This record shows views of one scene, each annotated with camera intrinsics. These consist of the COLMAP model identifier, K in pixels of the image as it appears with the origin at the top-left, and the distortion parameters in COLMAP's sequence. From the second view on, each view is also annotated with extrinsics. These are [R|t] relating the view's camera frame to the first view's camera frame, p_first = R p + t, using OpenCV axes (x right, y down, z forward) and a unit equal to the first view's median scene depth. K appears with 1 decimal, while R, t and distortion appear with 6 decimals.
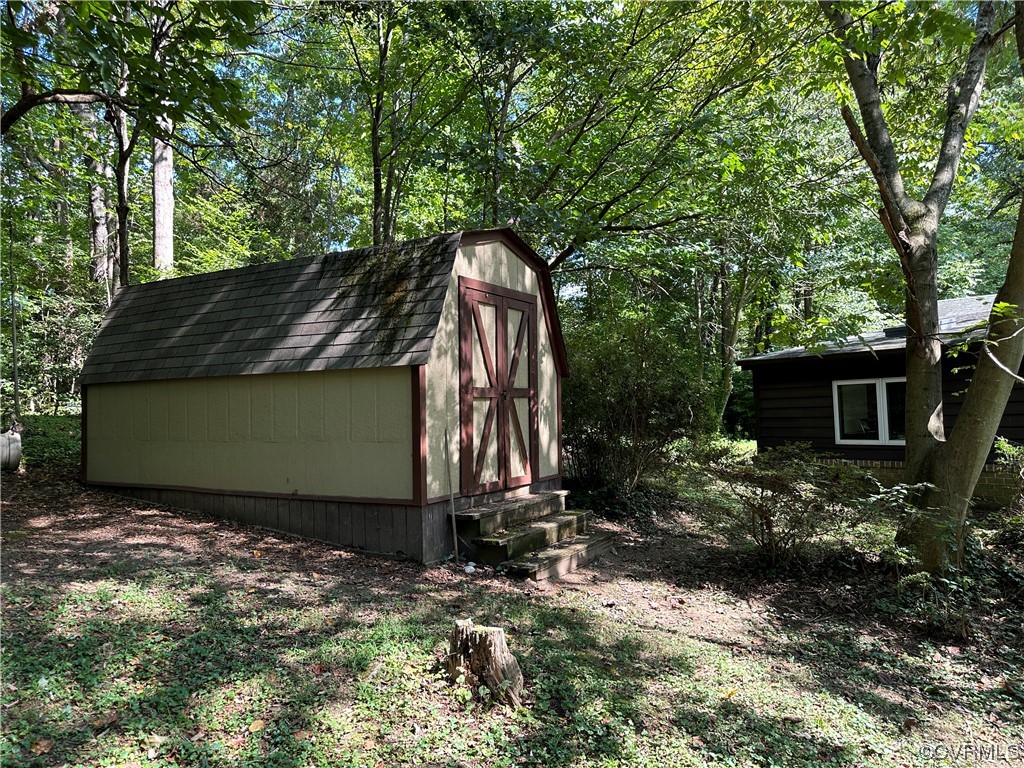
lens RADIAL K [[699.4, 0, 511.7], [0, 699.4, 383.3], [0, 0, 1]] dist [0.005934, -0.000095]
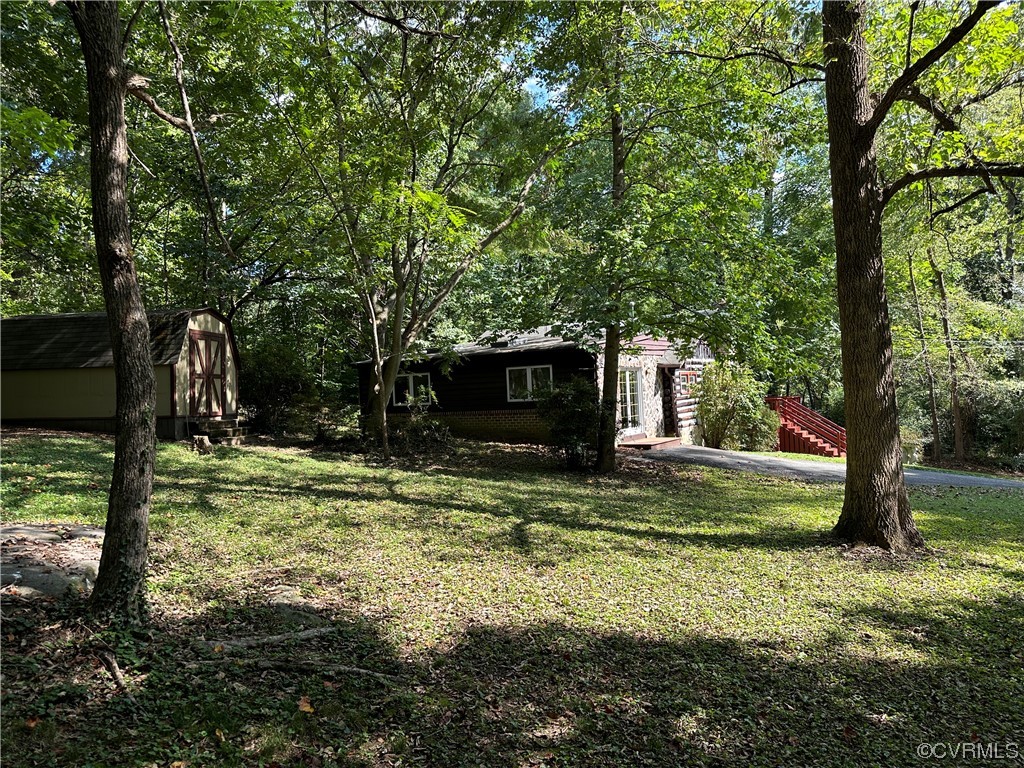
lens RADIAL K [[699.4, 0, 514.9], [0, 699.4, 383.7], [0, 0, 1]] dist [0.005934, -0.000095]
pose [[0.922997, 0.004132, 0.384786, 0.033441], [-0.006397, 0.999969, 0.004607, 0.023758], [-0.384755, -0.006714, 0.922994, -1.688681]]
